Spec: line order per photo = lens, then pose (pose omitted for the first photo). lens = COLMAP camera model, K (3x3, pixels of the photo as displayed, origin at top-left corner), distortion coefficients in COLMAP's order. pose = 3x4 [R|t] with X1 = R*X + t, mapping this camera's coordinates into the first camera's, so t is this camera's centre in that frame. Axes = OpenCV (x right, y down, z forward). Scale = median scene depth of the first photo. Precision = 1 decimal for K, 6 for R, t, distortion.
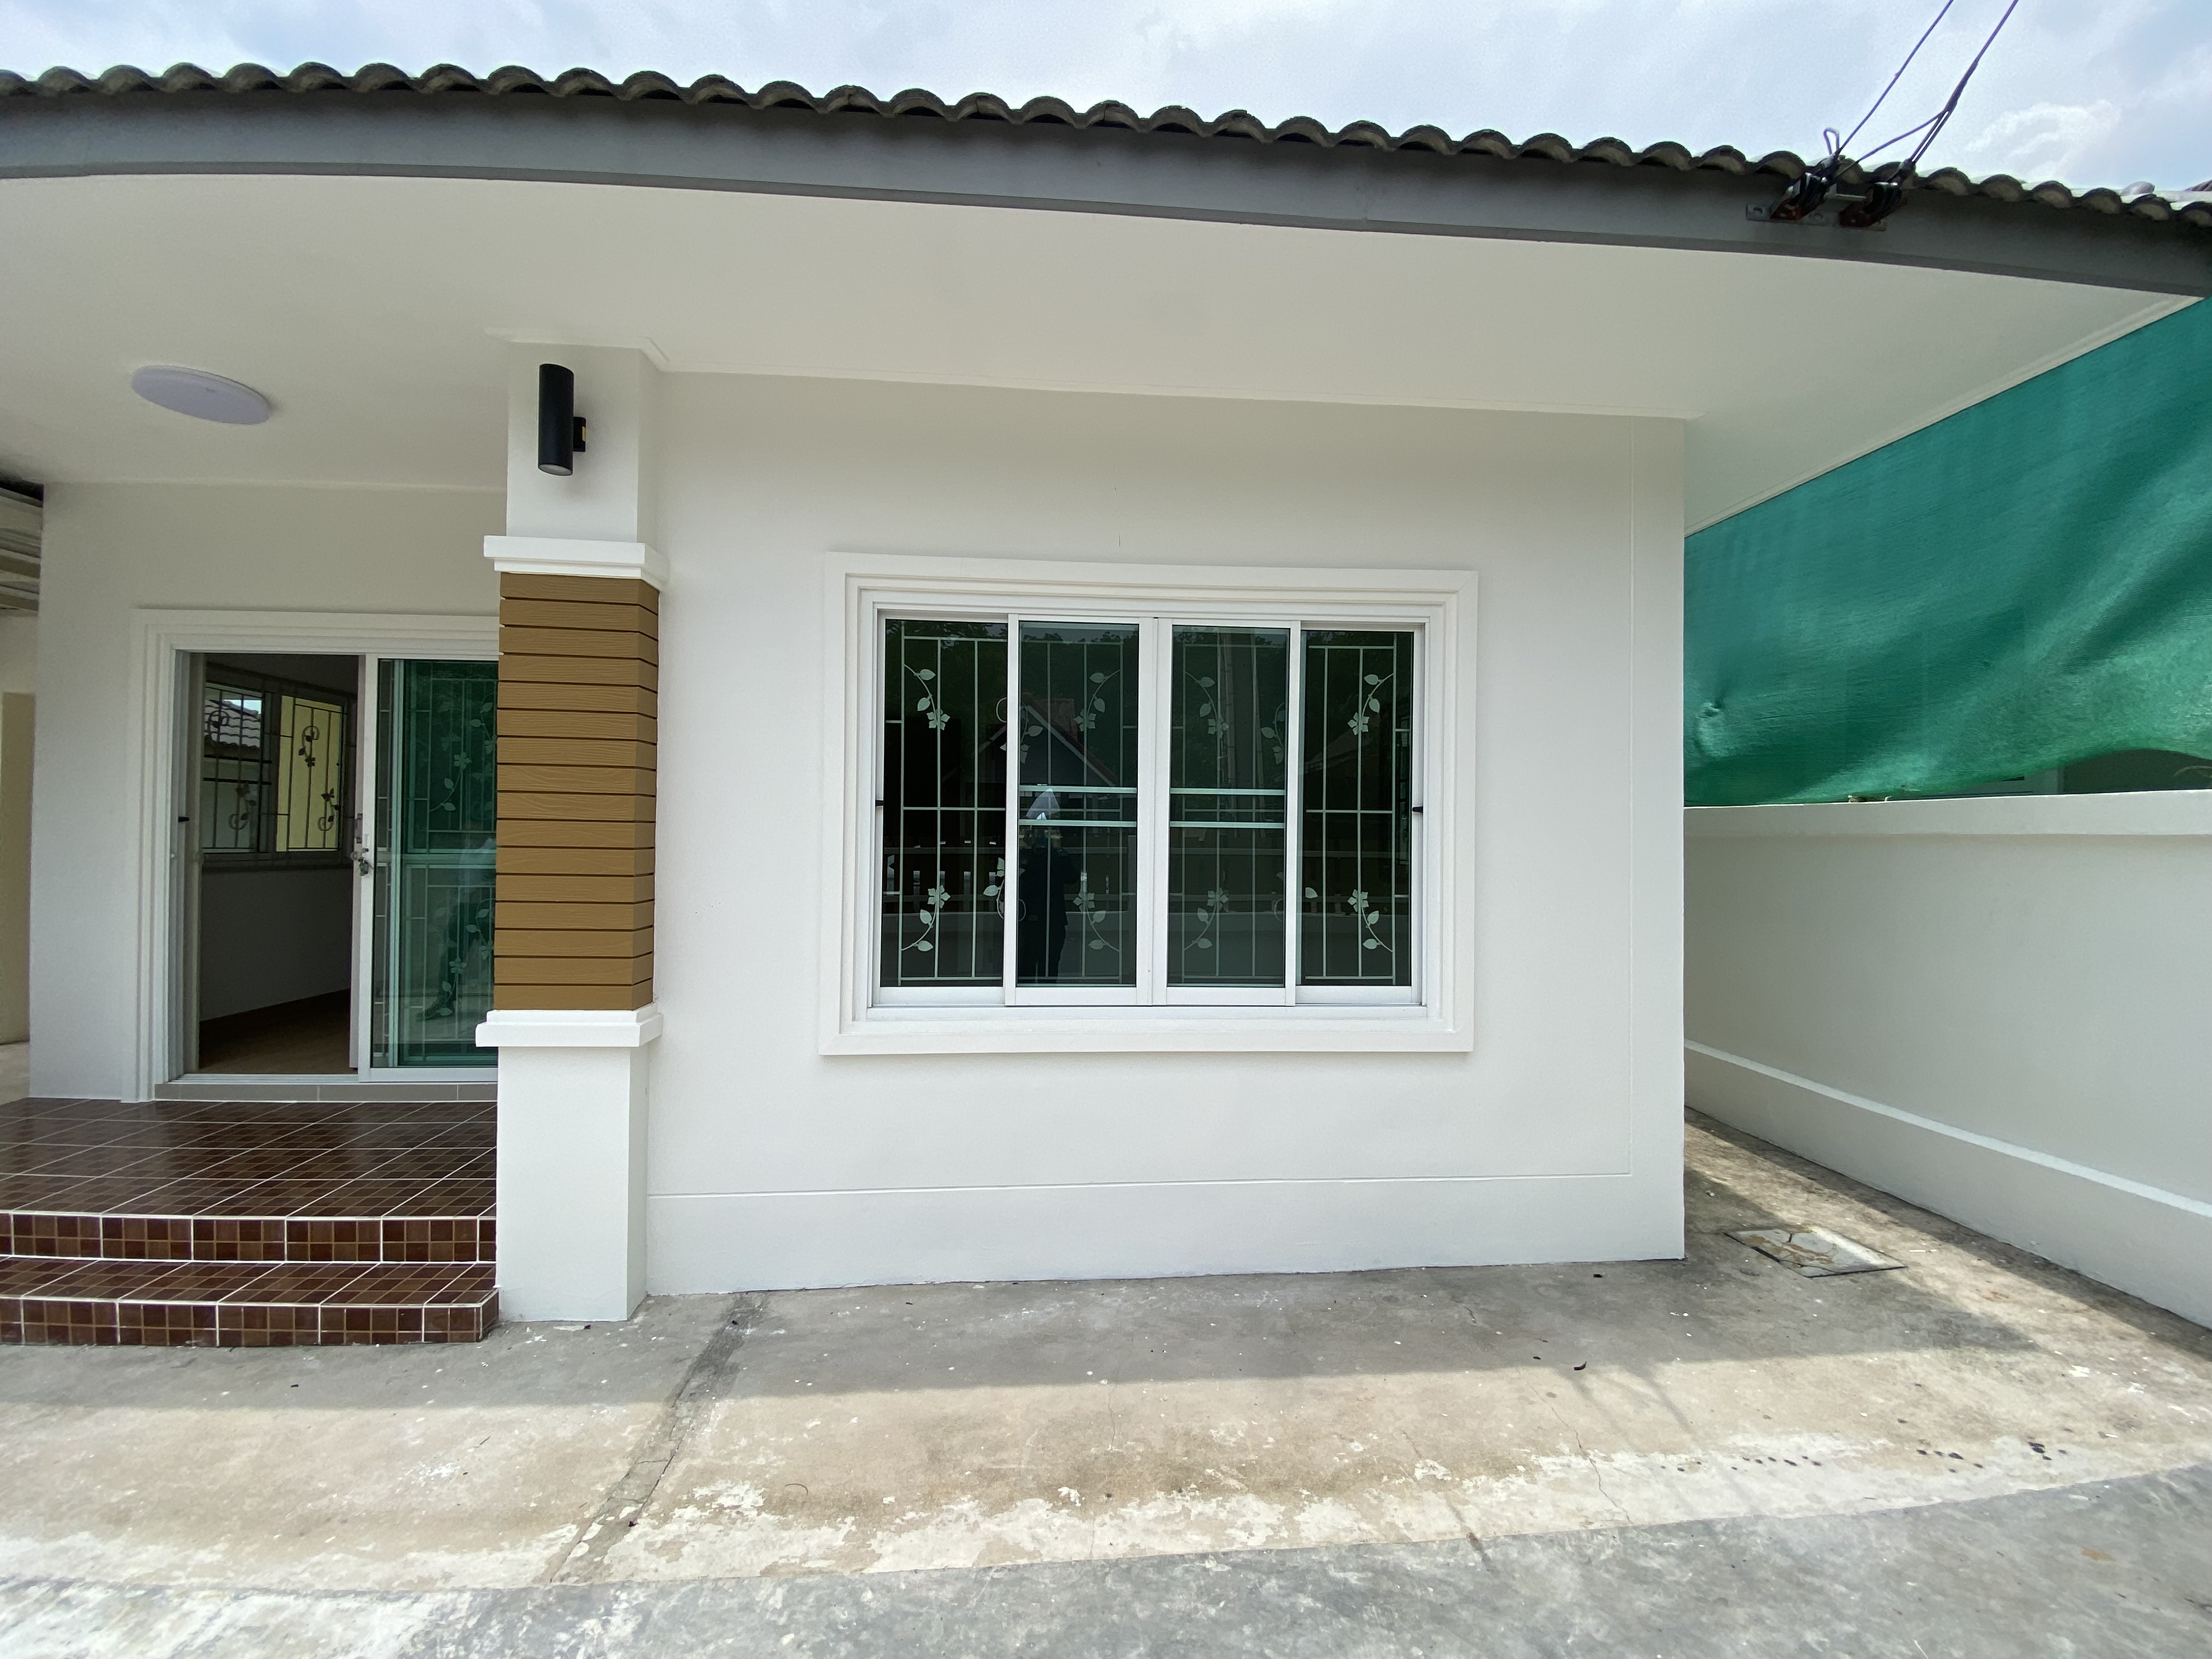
lens RADIAL K [[907.5, 0, 1103.7], [0, 907.5, 818.0], [0, 0, 1]] dist [-0.003230, -0.010790]
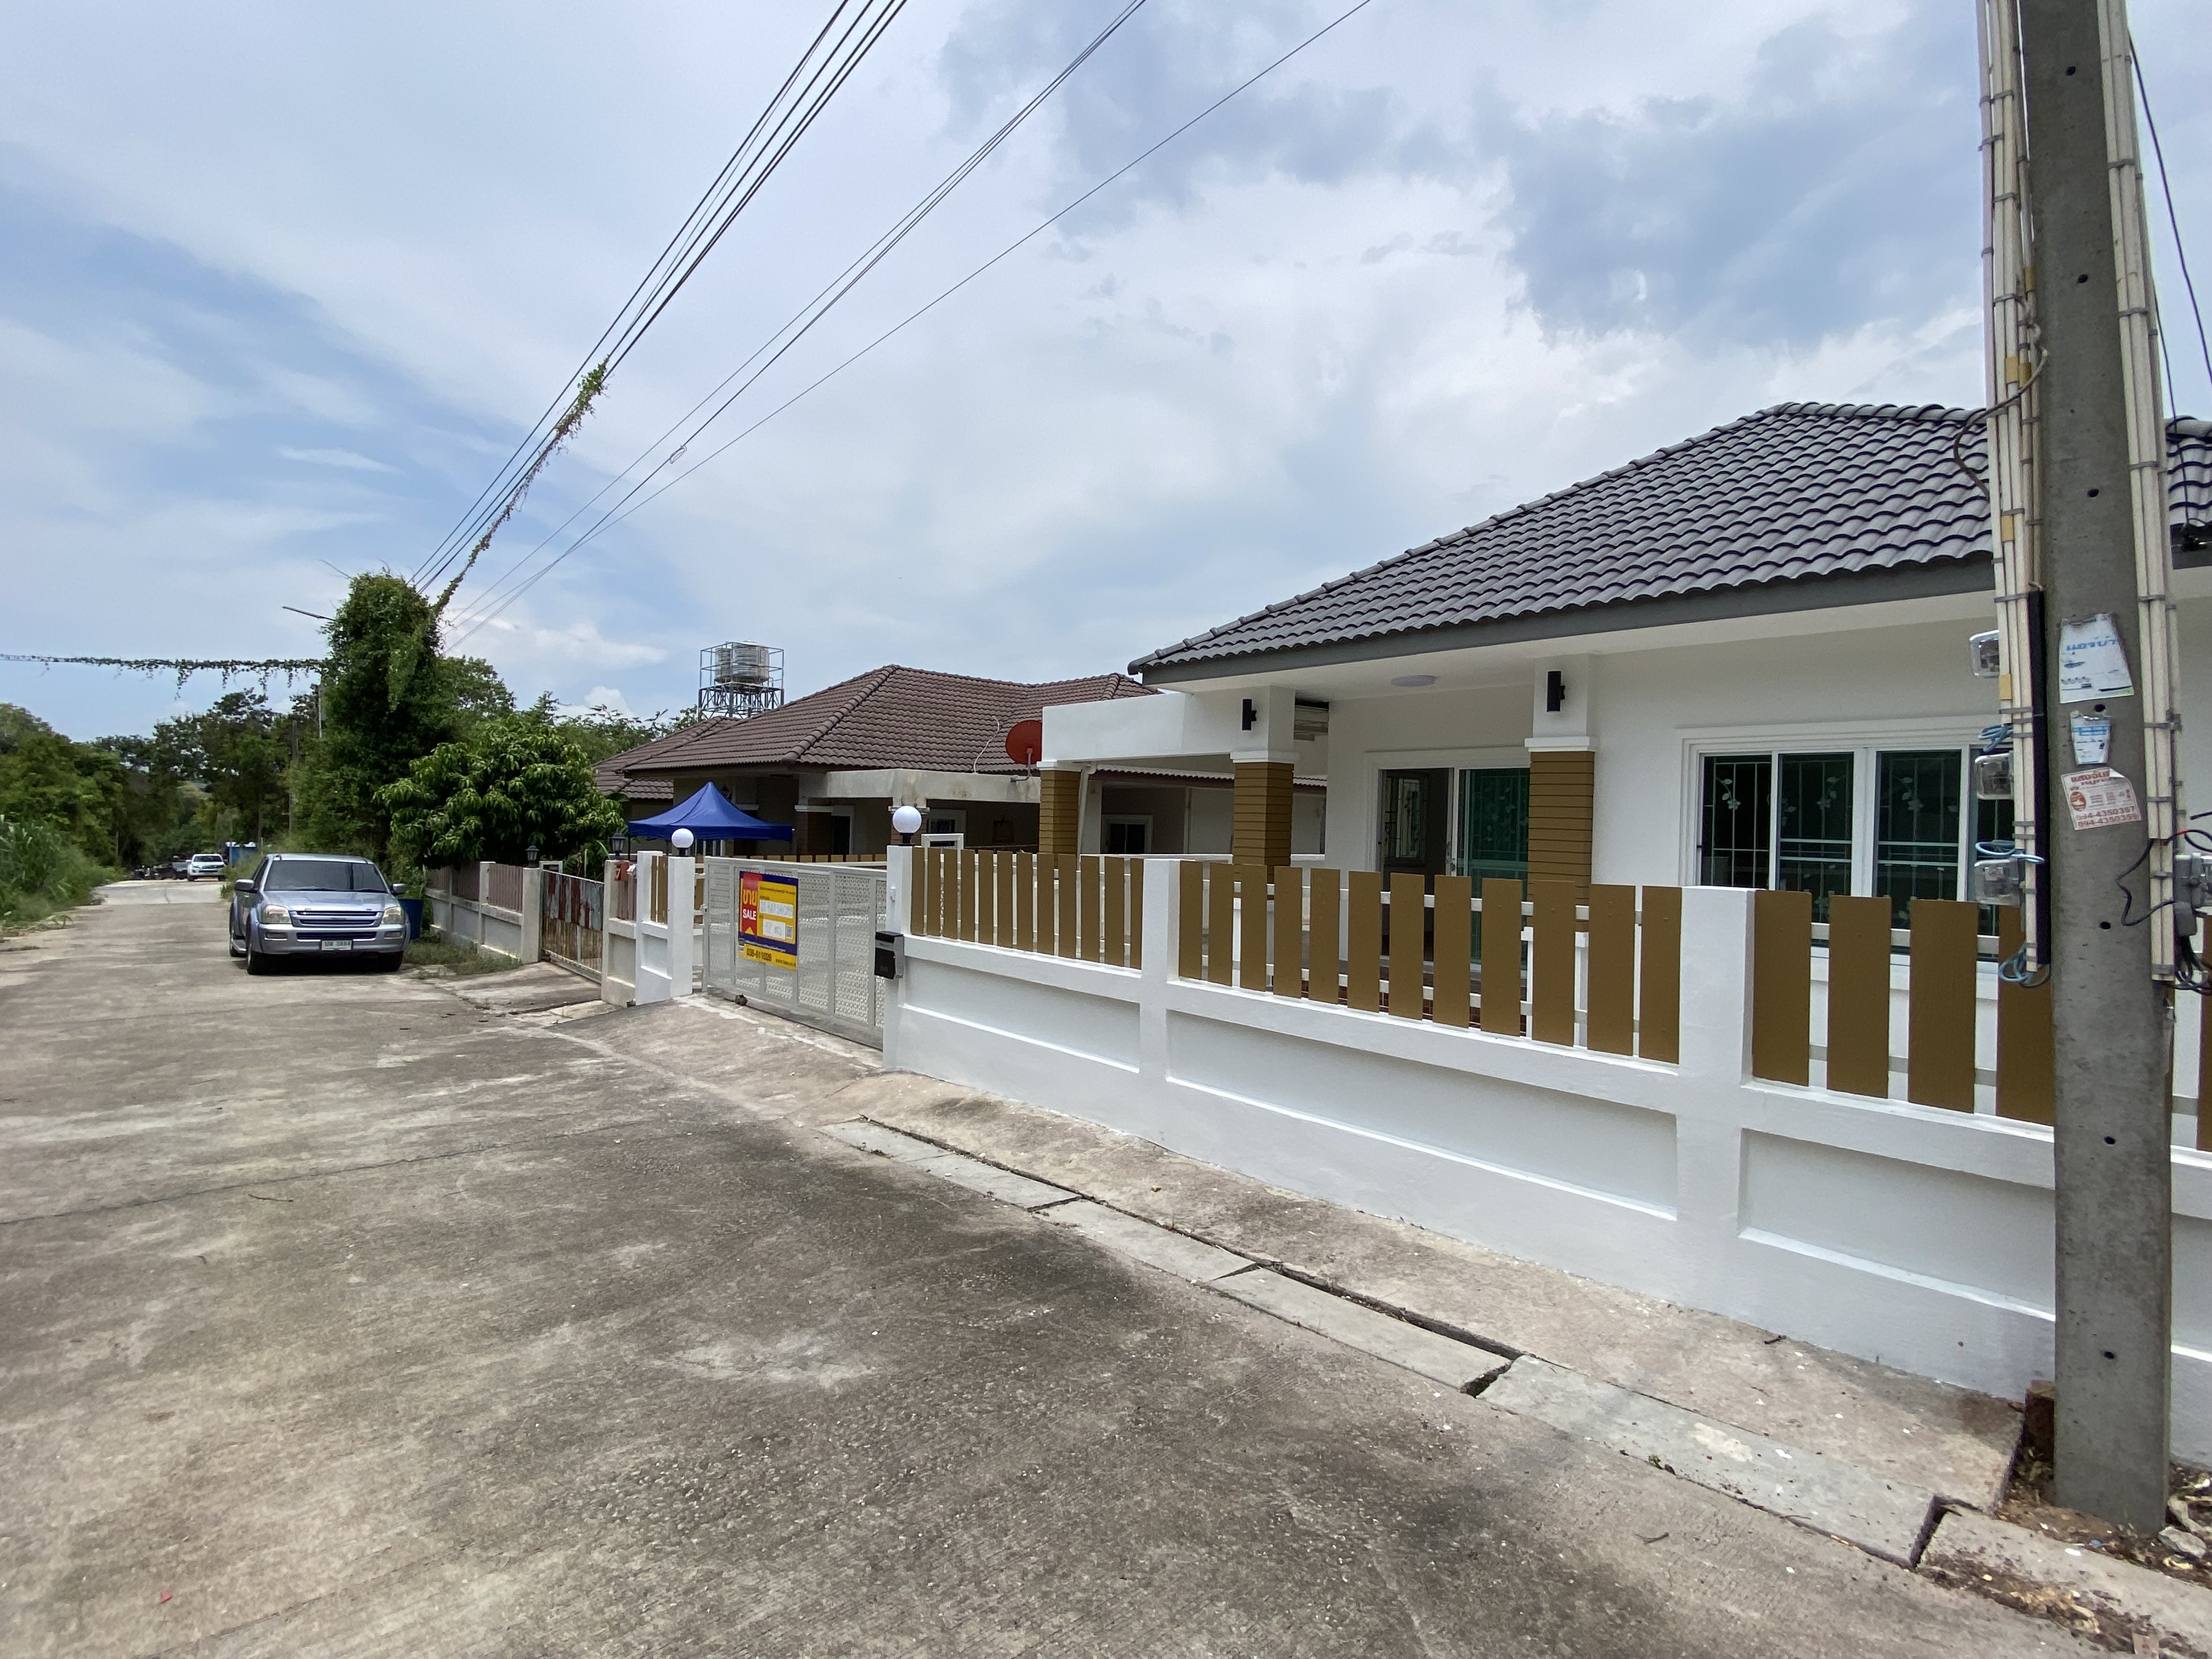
lens RADIAL K [[1006.2, 0, 1116.3], [0, 1006.2, 812.6], [0, 0, 1]] dist [0.008719, -0.010257]
pose [[0.627941, -0.002336, -0.778258, 0.719606], [-0.013554, 0.999811, -0.013938, -0.043018], [0.778143, 0.019301, 0.627790, -1.511321]]
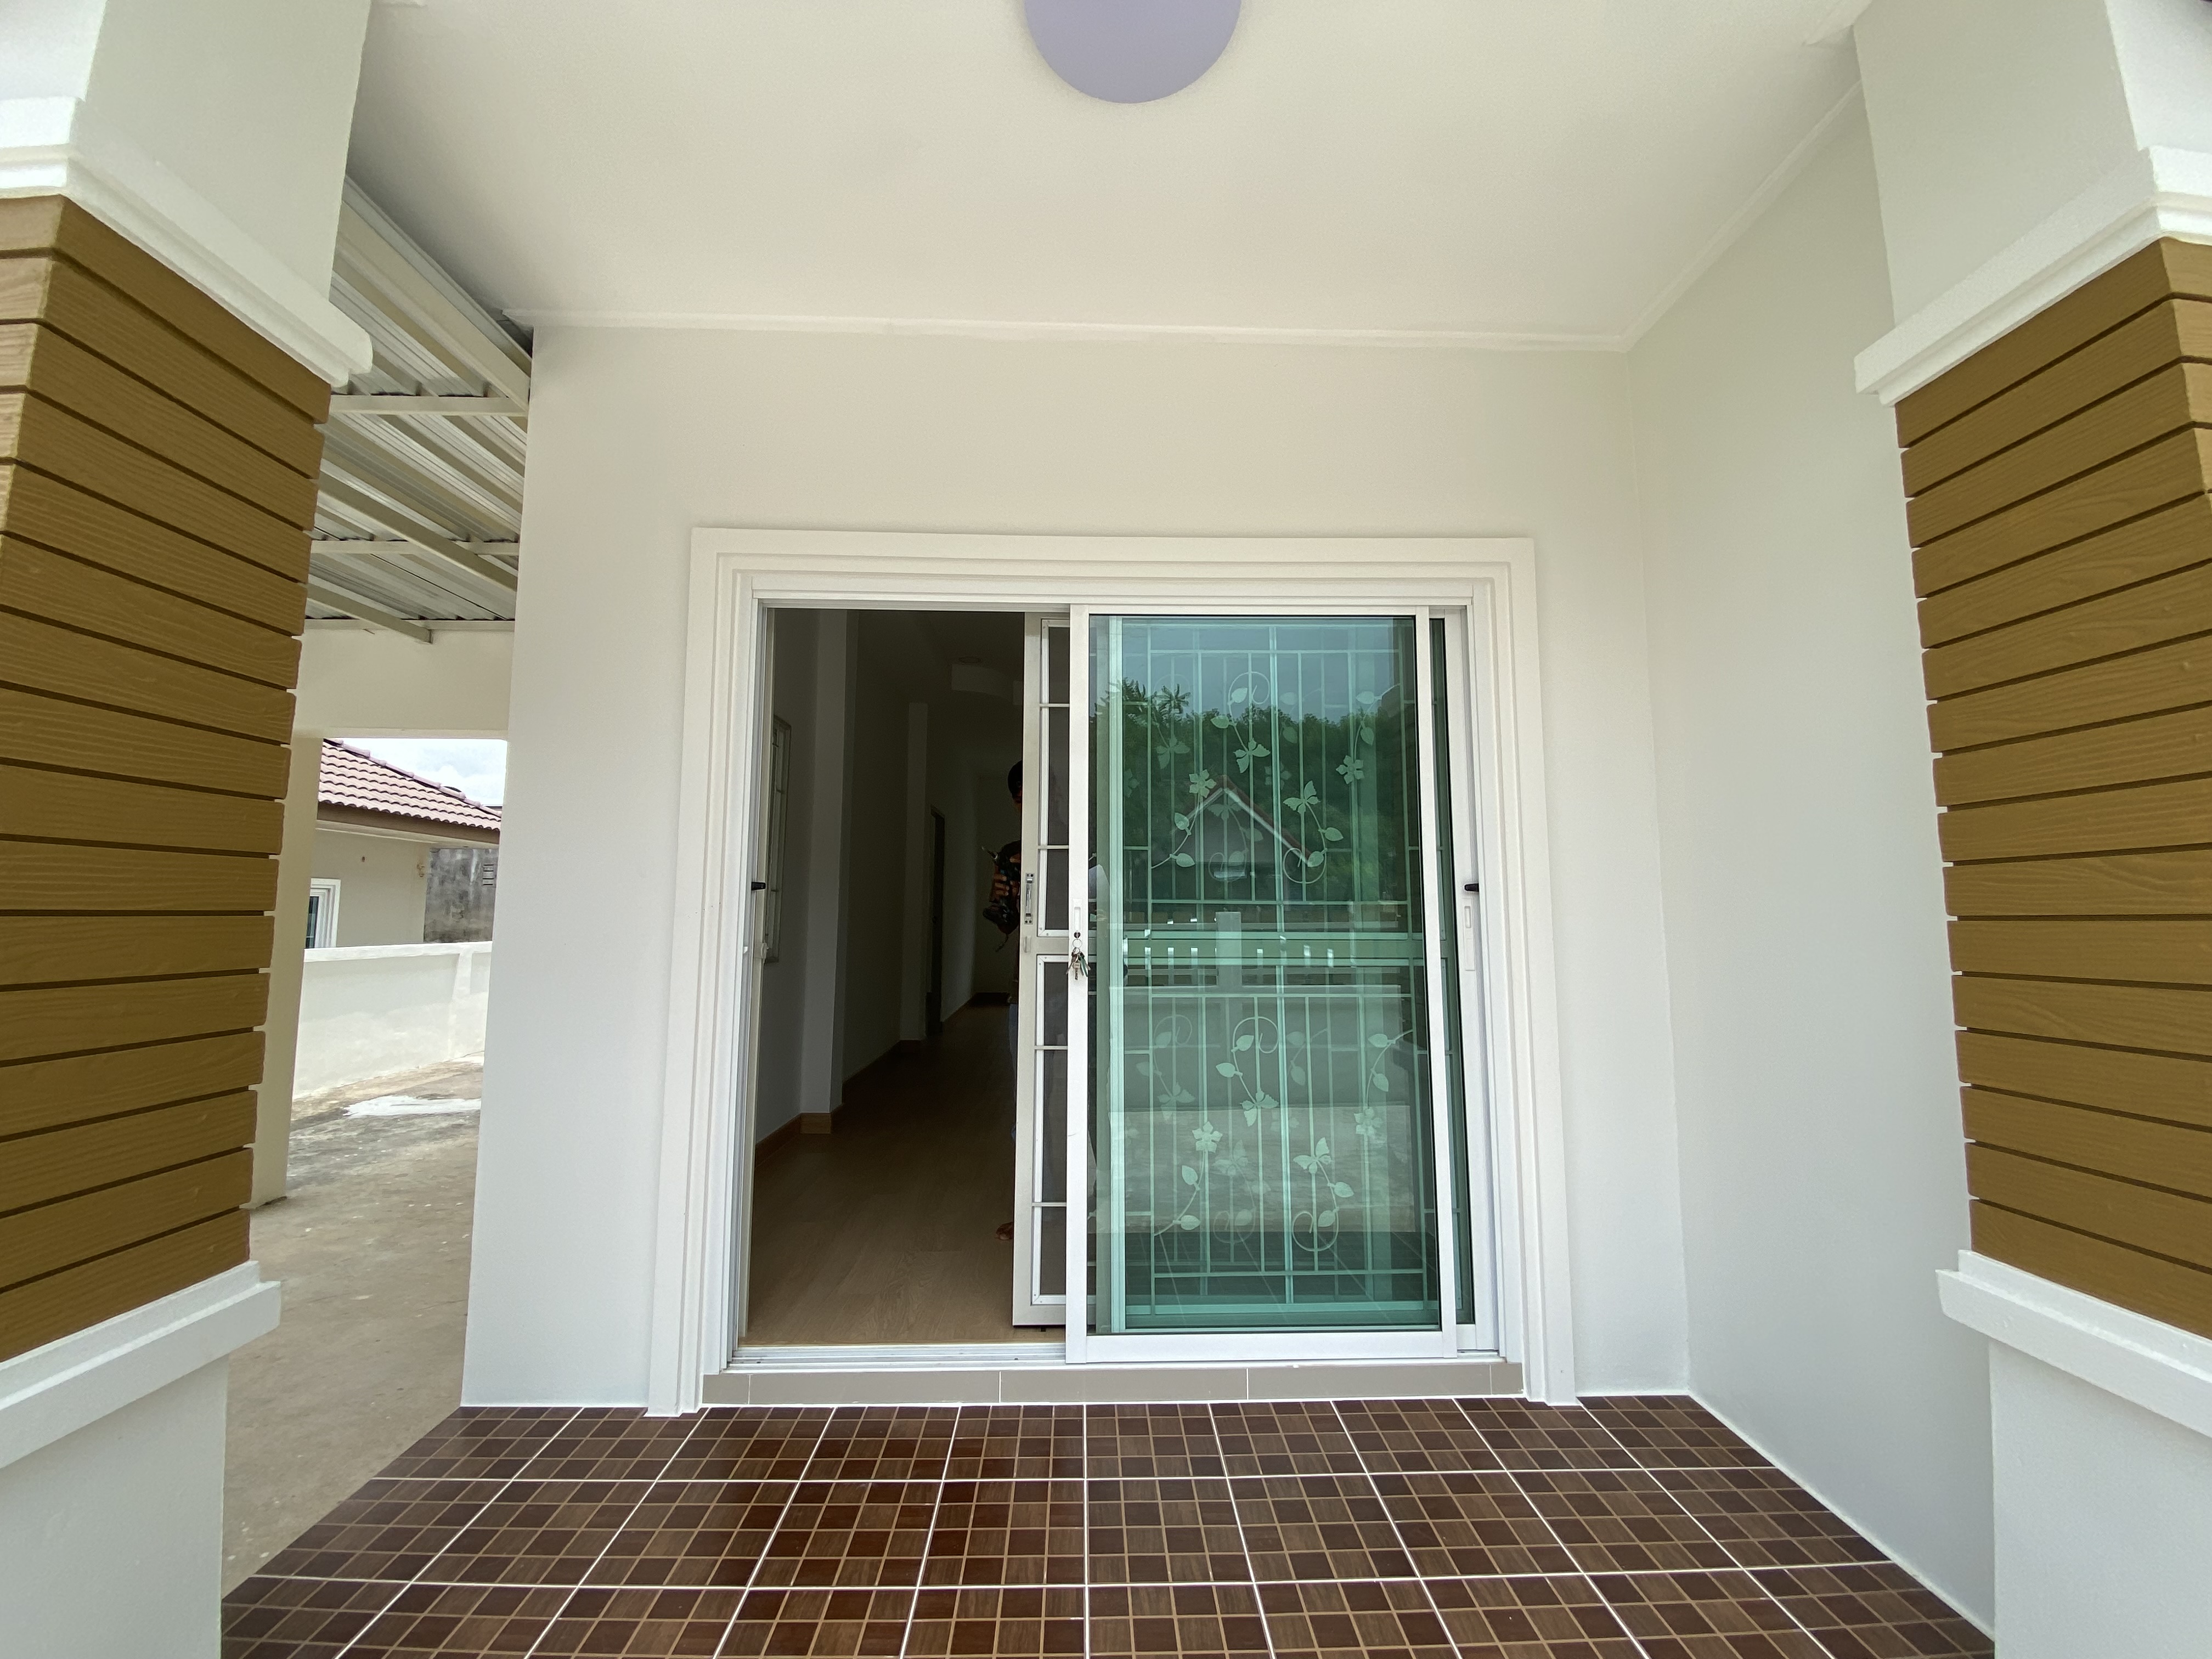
lens RADIAL K [[907.5, 0, 1087.4], [0, 907.5, 820.8], [0, 0, 1]] dist [-0.003230, -0.010790]
pose [[0.999027, -0.007025, -0.043545, -1.063533], [0.002508, 0.994687, -0.102919, 0.029855], [0.044037, 0.102710, 0.993736, 0.568946]]
